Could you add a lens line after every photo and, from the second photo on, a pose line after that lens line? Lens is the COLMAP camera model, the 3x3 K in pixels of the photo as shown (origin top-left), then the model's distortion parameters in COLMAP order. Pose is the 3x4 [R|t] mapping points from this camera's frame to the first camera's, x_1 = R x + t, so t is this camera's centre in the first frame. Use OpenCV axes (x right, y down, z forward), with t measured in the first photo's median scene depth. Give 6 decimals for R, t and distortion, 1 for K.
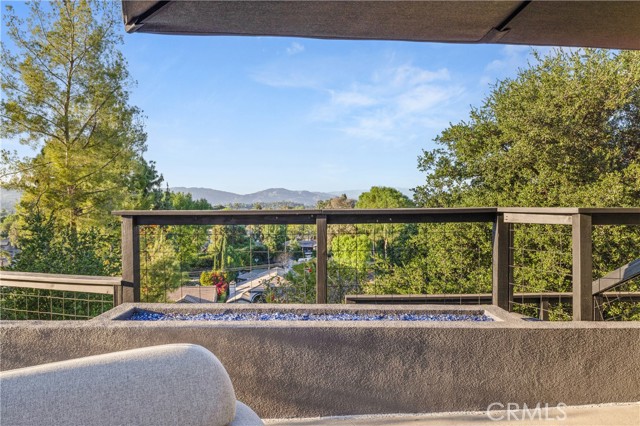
lens RADIAL K [[409.3, 0, 324.4], [0, 409.3, 211.9], [0, 0, 1]] dist [-0.005526, -0.000698]
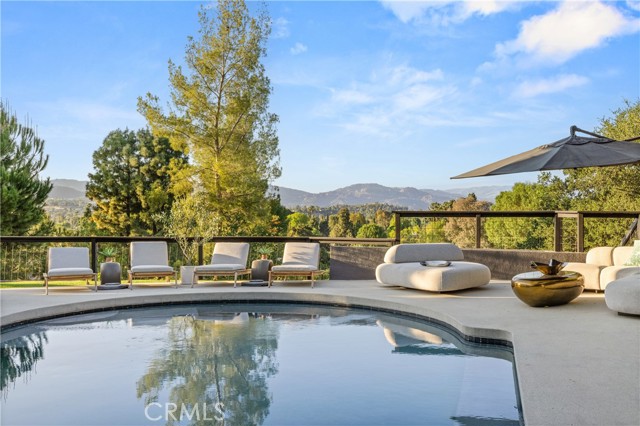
lens RADIAL K [[632.8, 0, 323.4], [0, 632.8, 214.6], [0, 0, 1]] dist [-0.002791, 0.000000]
pose [[0.983561, 0.008921, -0.180357, -0.045450], [-0.010449, 0.999917, -0.007525, 0.010313], [0.180275, 0.009285, 0.983572, -0.554861]]
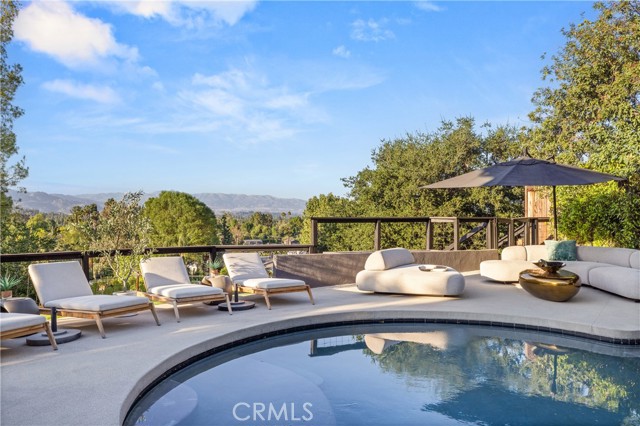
lens RADIAL K [[483.7, 0, 316.3], [0, 483.7, 214.7], [0, 0, 1]] dist [0.060755, 0.005454]
pose [[0.893098, 0.009726, 0.449756, -0.360118], [-0.003510, 0.999886, -0.014652, 0.005344], [-0.449848, 0.011507, 0.893031, -0.333333]]
